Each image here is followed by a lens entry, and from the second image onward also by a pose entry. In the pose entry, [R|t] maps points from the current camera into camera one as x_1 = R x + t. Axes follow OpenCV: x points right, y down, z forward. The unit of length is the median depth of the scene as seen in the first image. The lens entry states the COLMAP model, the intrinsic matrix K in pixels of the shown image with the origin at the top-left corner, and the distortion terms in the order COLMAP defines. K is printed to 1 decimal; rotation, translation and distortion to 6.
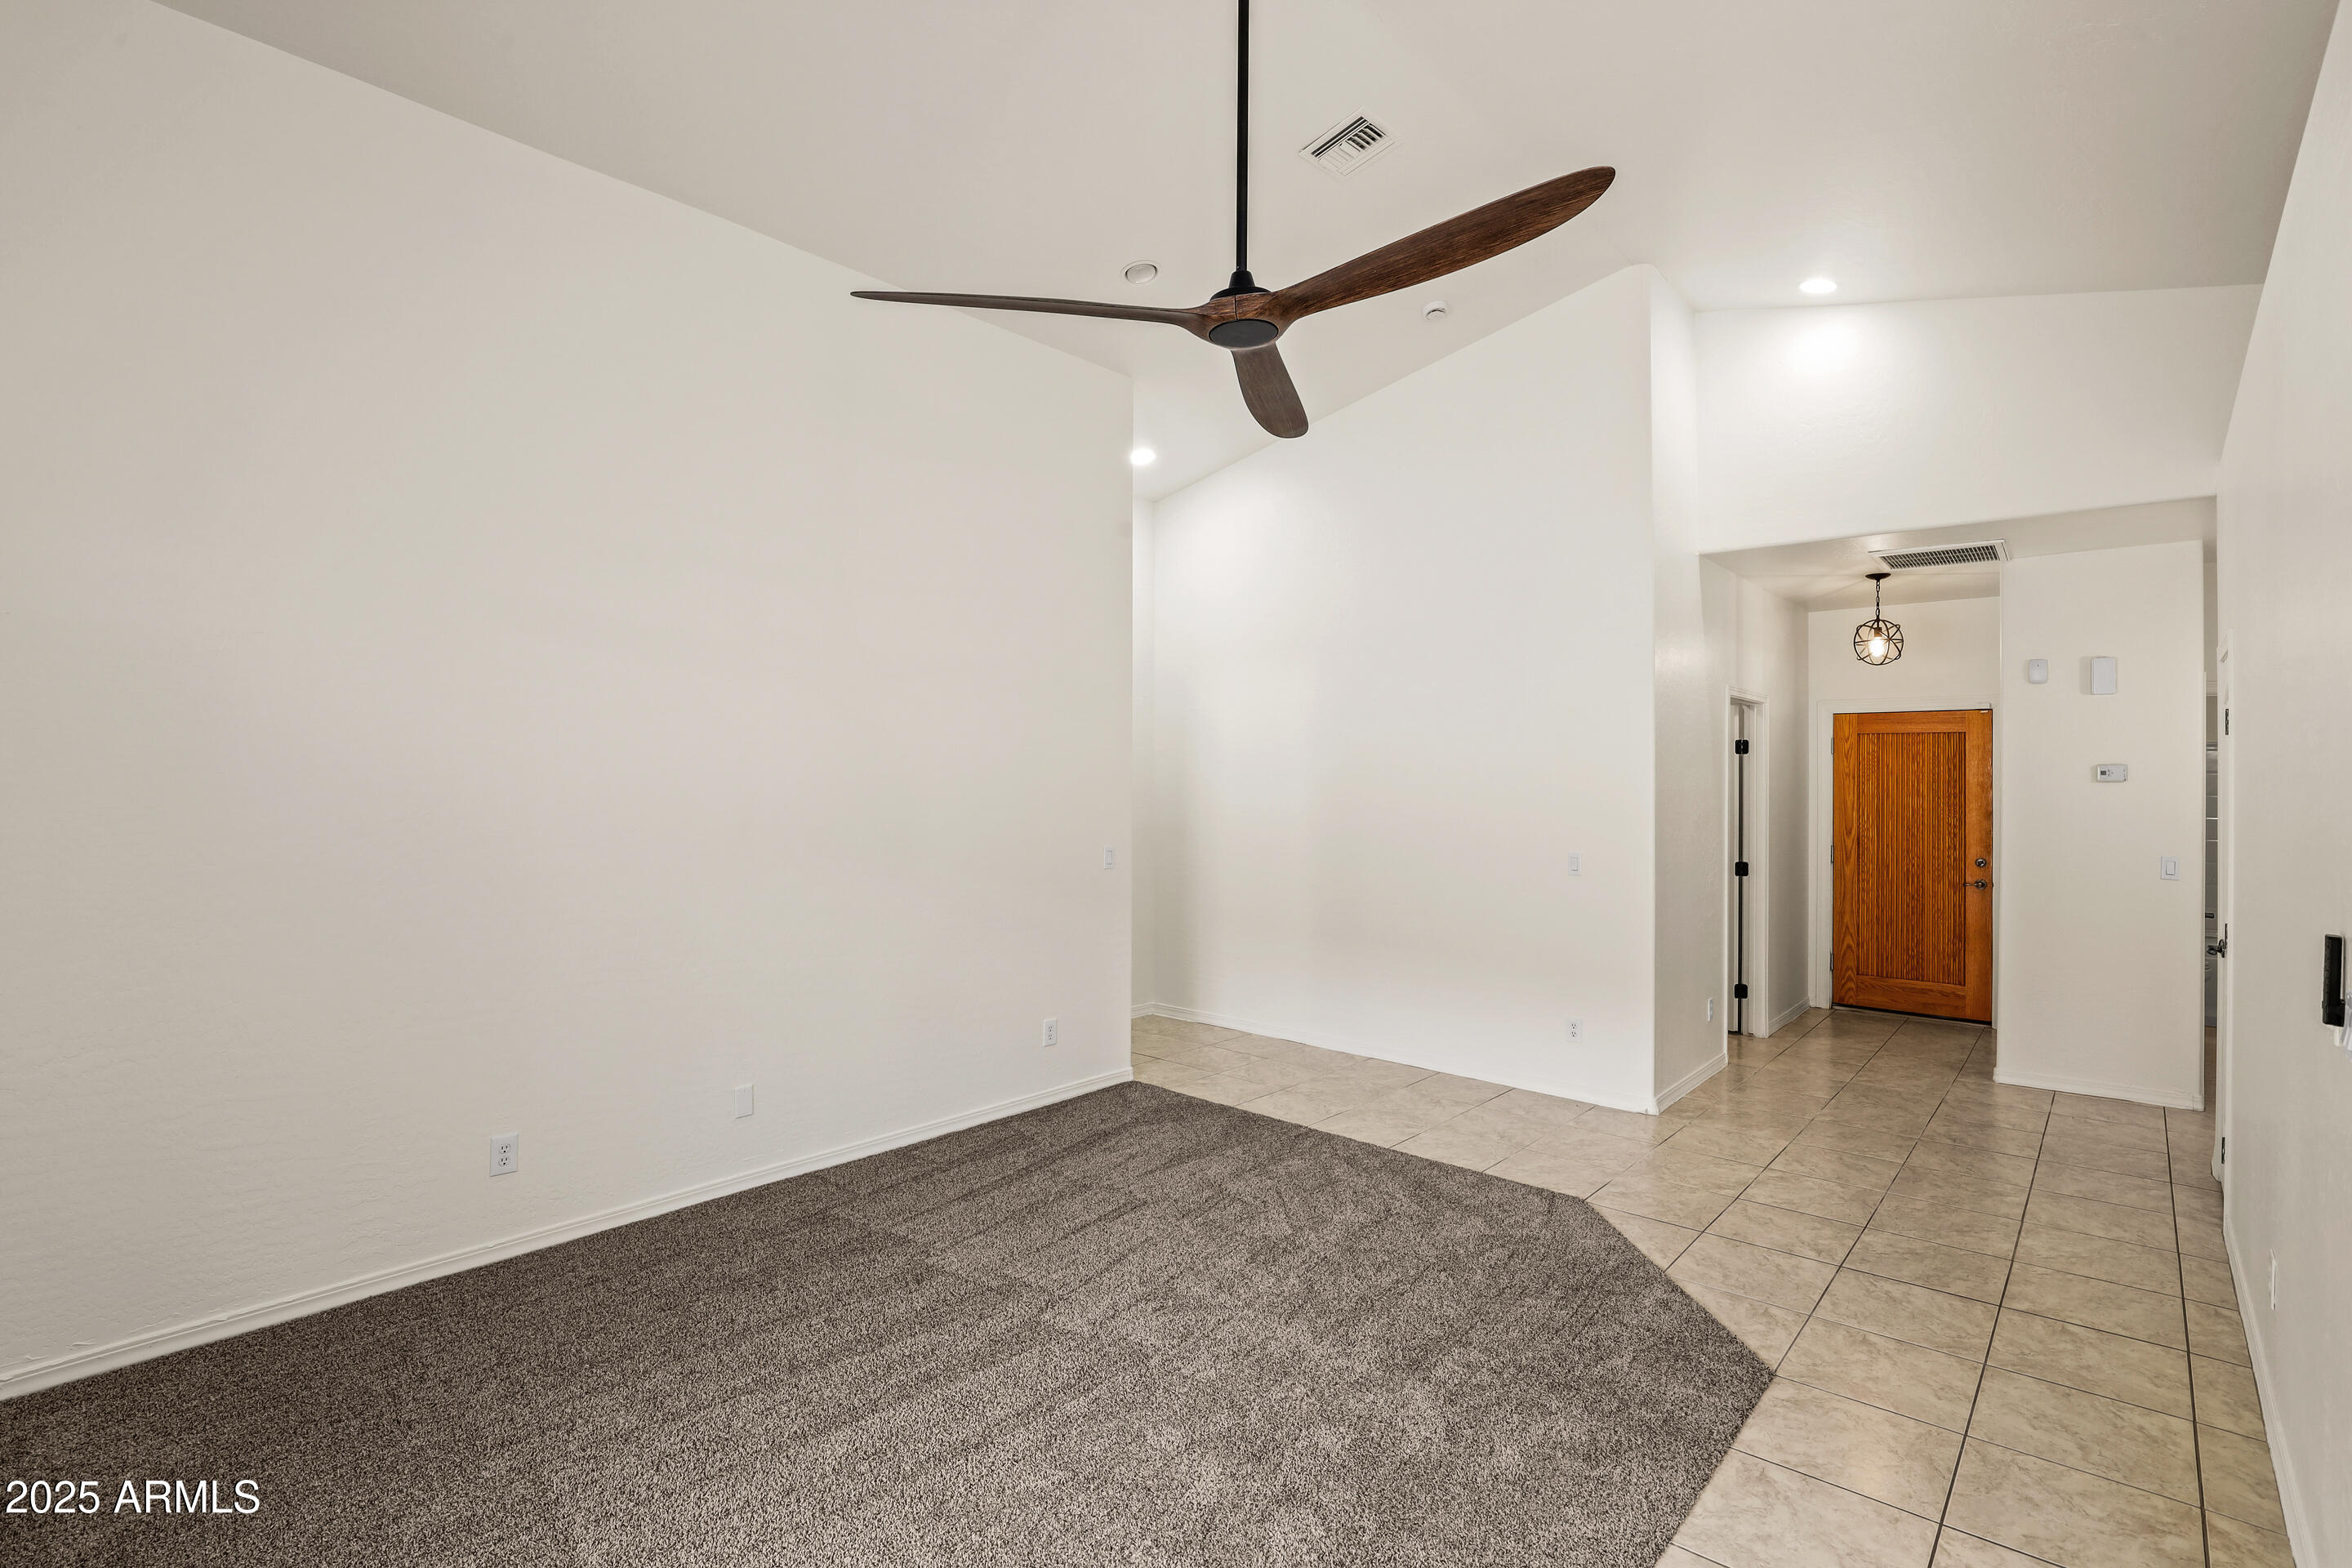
lens RADIAL K [[1116.3, 0, 1166.3], [0, 1116.3, 789.5], [0, 0, 1]] dist [-0.010057, 0.000700]
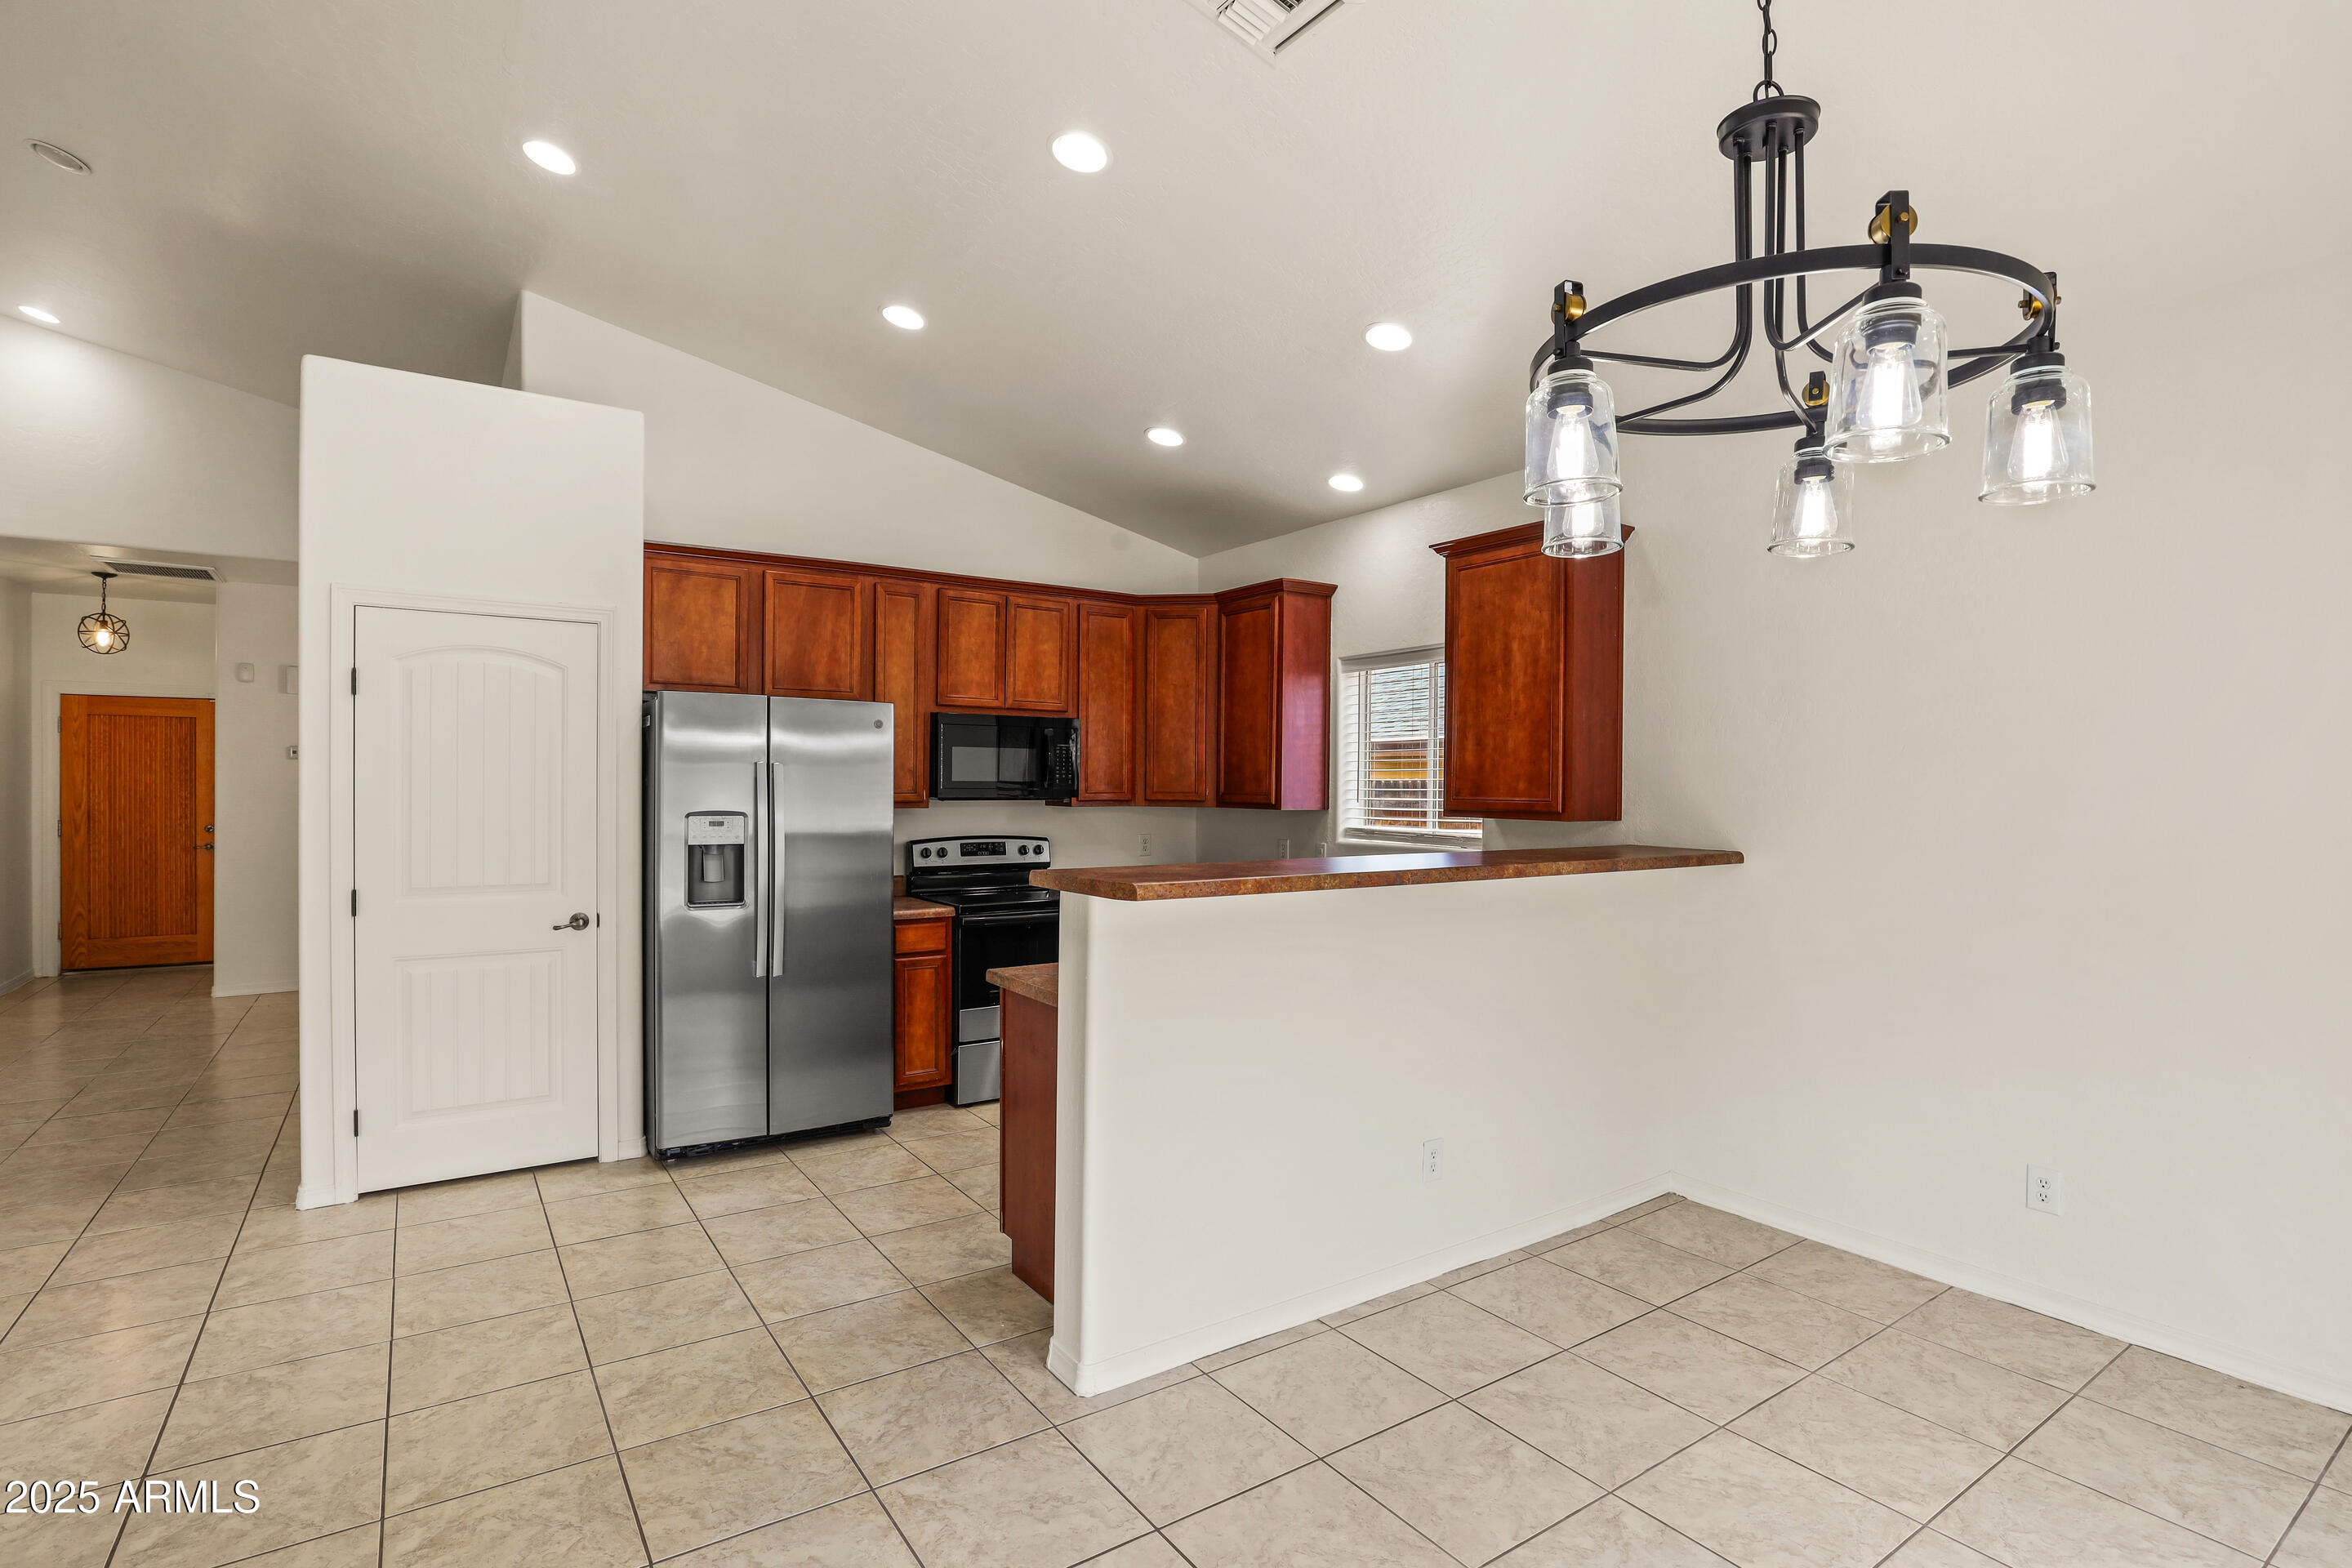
lens RADIAL K [[1116.3, 0, 1166.3], [0, 1116.3, 789.5], [0, 0, 1]] dist [-0.010057, 0.000700]
pose [[0.246570, -0.006297, 0.969105, -0.157879], [0.003541, 0.999978, 0.005597, 0.020938], [-0.969119, 0.002051, 0.246587, -0.275503]]
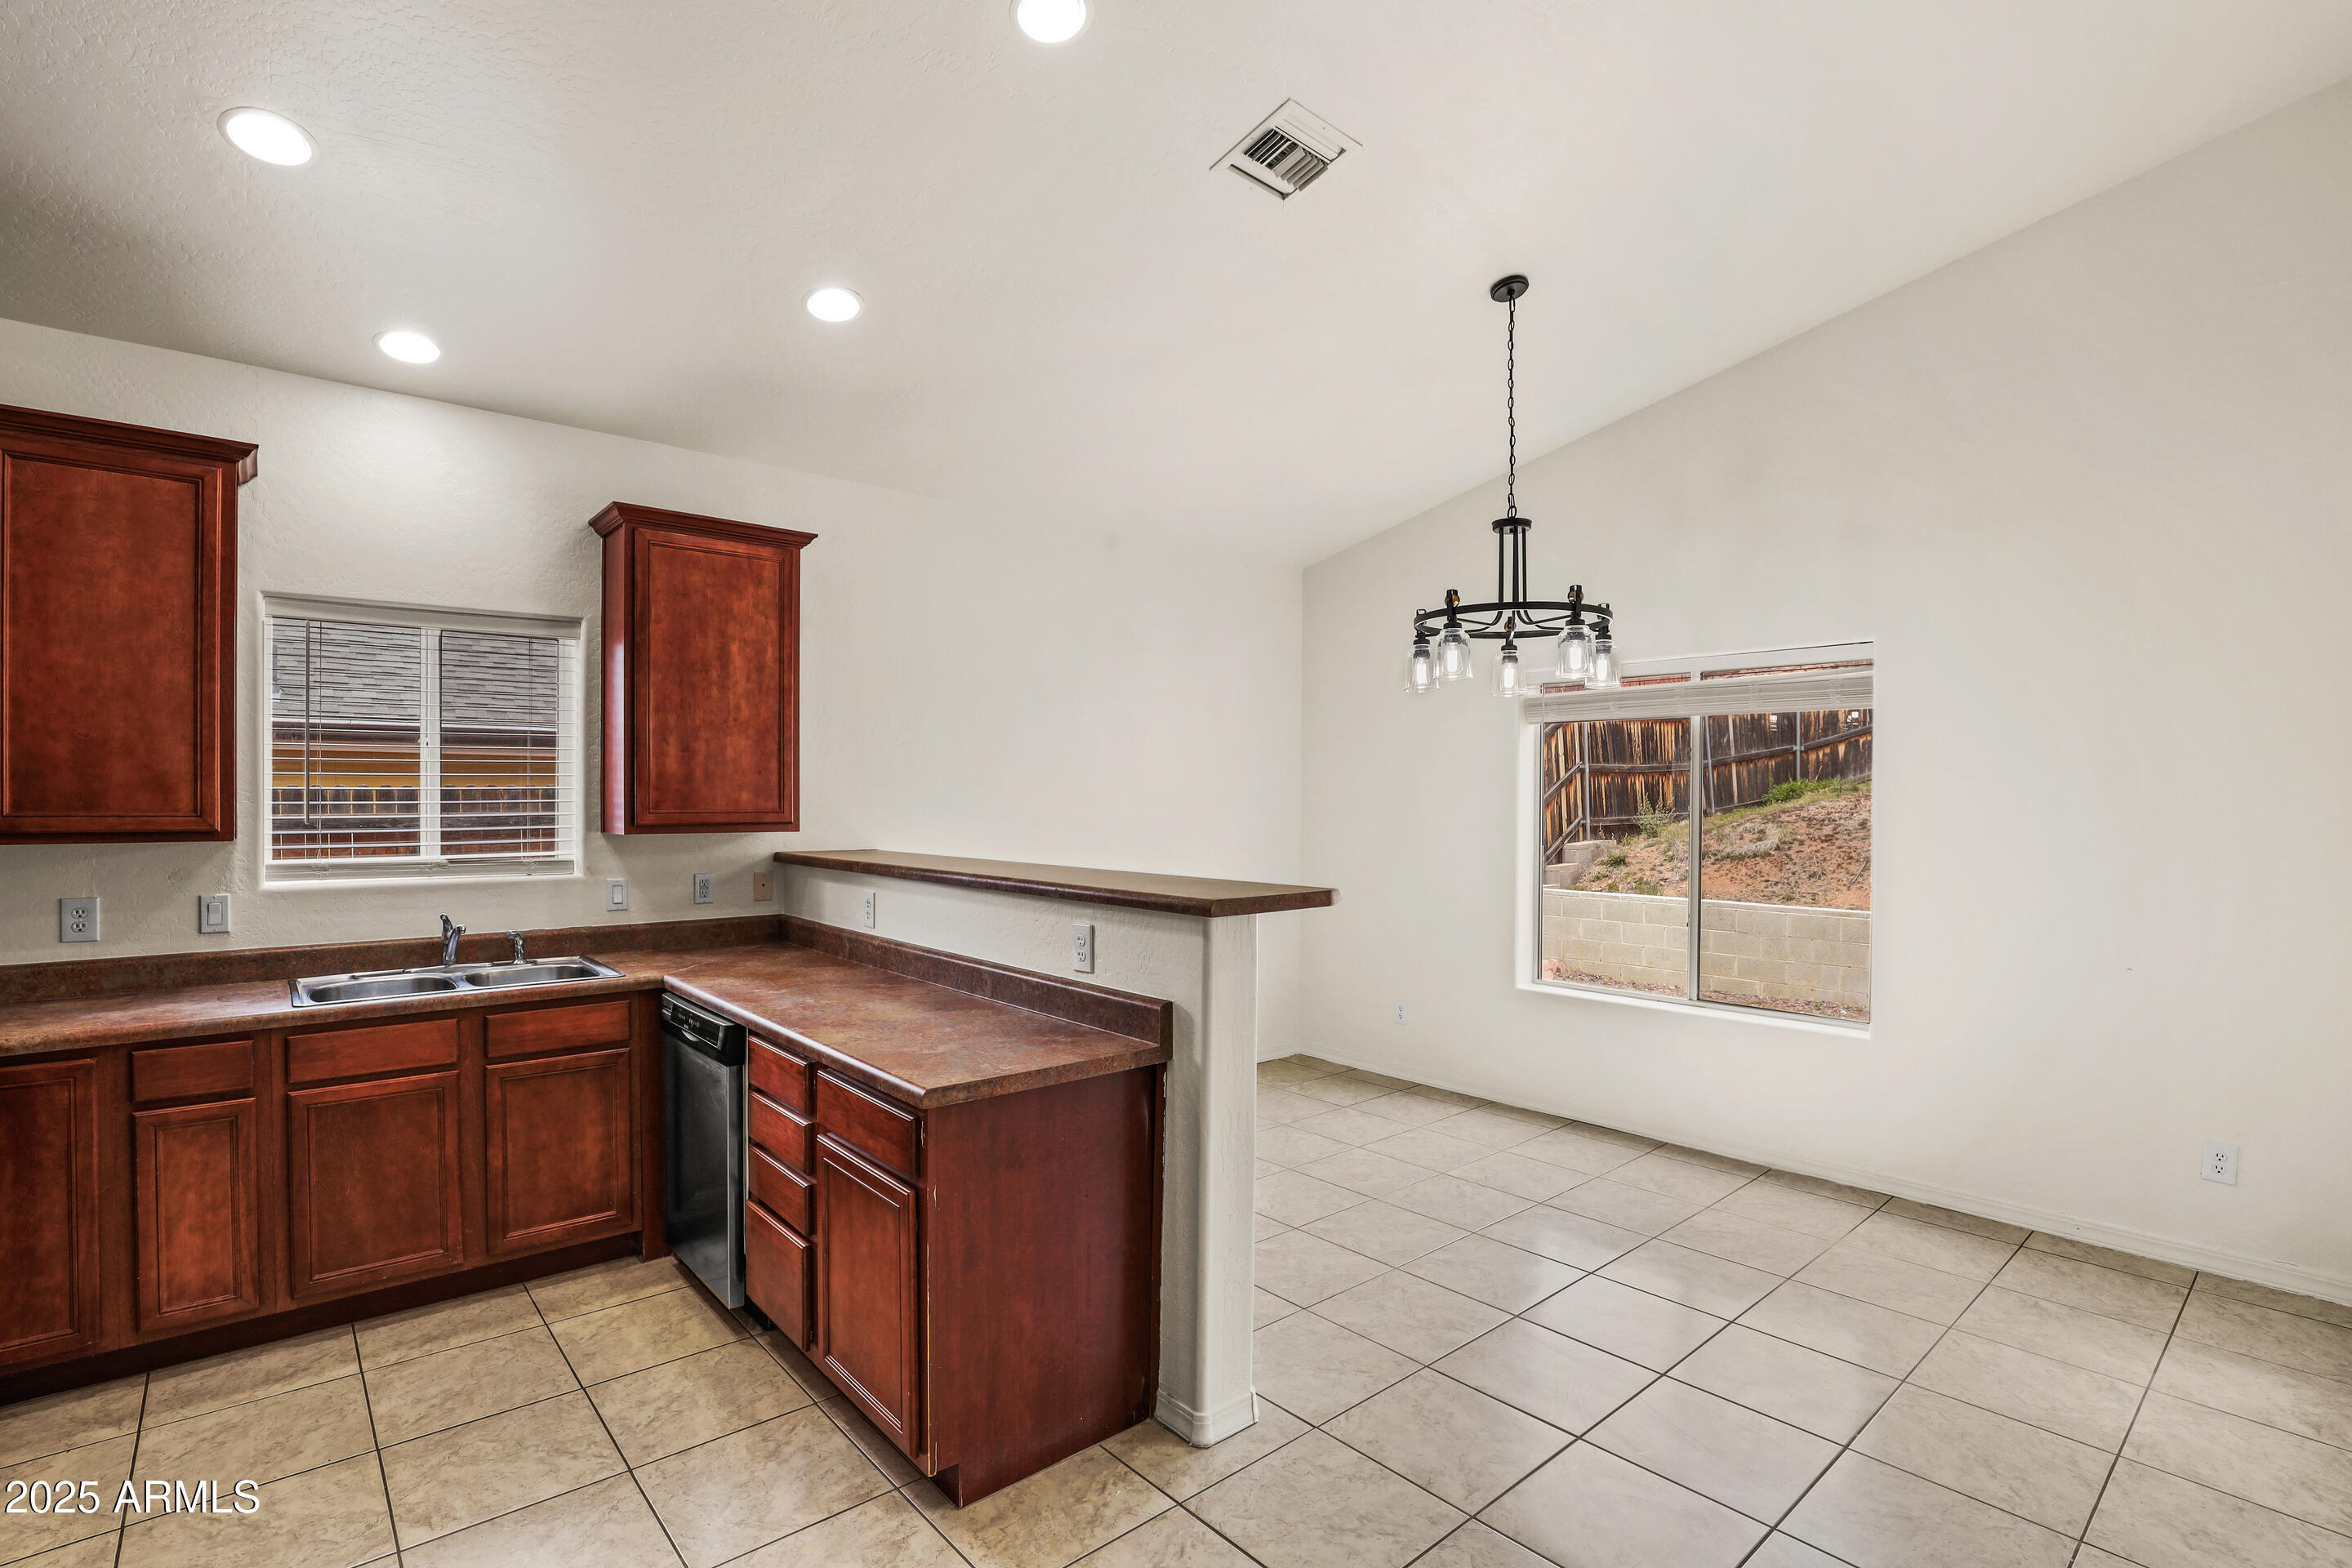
lens RADIAL K [[1081.0, 0, 1170.1], [0, 1081.0, 794.0], [0, 0, 1]] dist [-0.035135, 0.000068]
pose [[-0.989796, -0.003500, 0.142446, 0.623024], [-0.002892, 0.999986, 0.004469, 0.015145], [-0.142460, 0.004012, -0.989792, 0.833631]]
